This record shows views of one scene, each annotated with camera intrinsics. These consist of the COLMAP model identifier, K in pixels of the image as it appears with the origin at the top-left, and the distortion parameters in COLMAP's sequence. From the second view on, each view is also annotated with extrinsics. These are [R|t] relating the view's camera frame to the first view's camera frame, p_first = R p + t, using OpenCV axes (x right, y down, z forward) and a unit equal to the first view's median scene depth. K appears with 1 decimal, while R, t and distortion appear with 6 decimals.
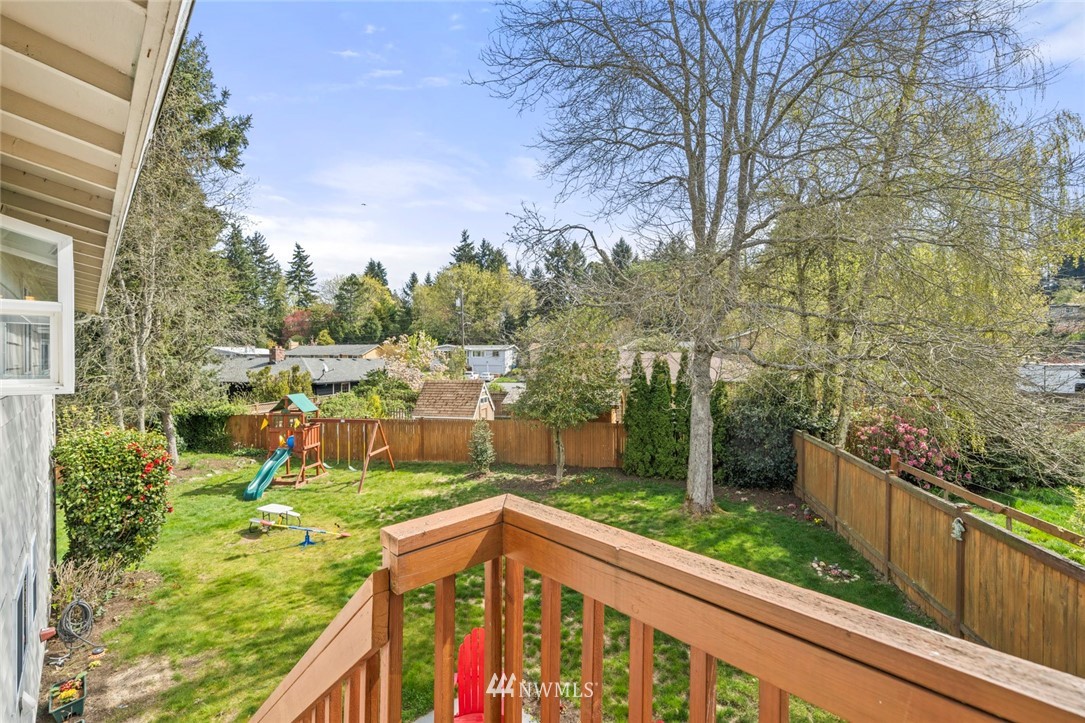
lens RADIAL K [[485.9, 0, 543.1], [0, 485.9, 365.9], [0, 0, 1]] dist [0.000985, 0.000930]
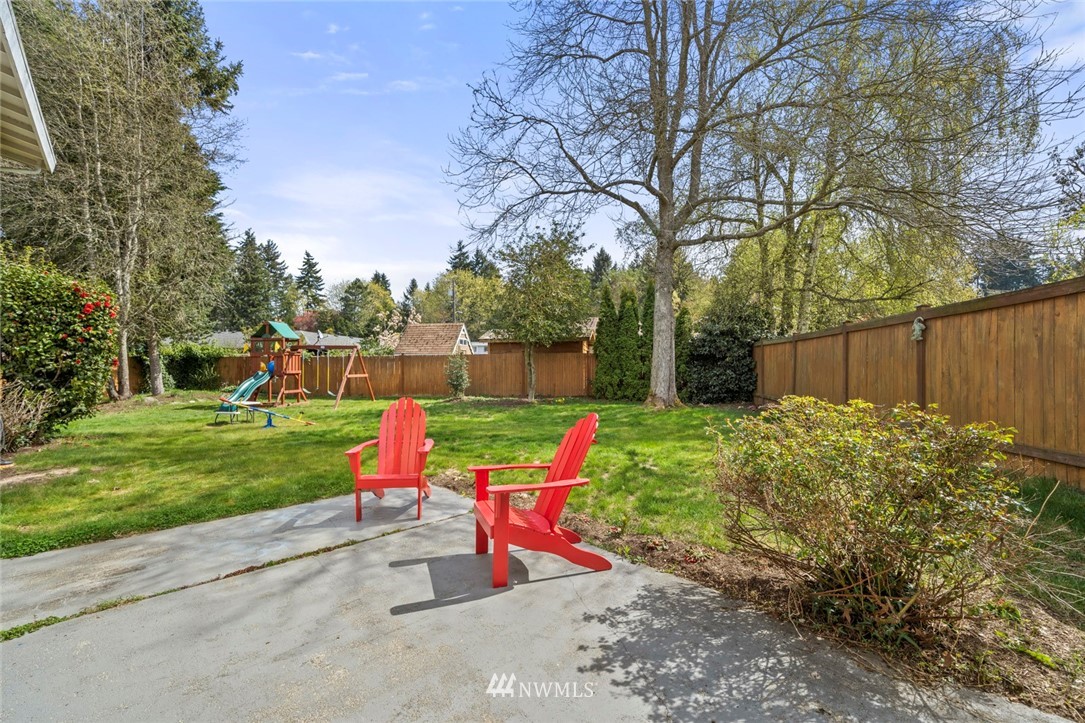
lens RADIAL K [[439.0, 0, 541.4], [0, 439.0, 362.5], [0, 0, 1]] dist [-0.000283, 0.000072]
pose [[0.999780, 0.005450, 0.020268, 0.031760], [-0.005004, 0.999746, -0.021981, 0.151013], [-0.020383, 0.021875, 0.999553, 0.052543]]
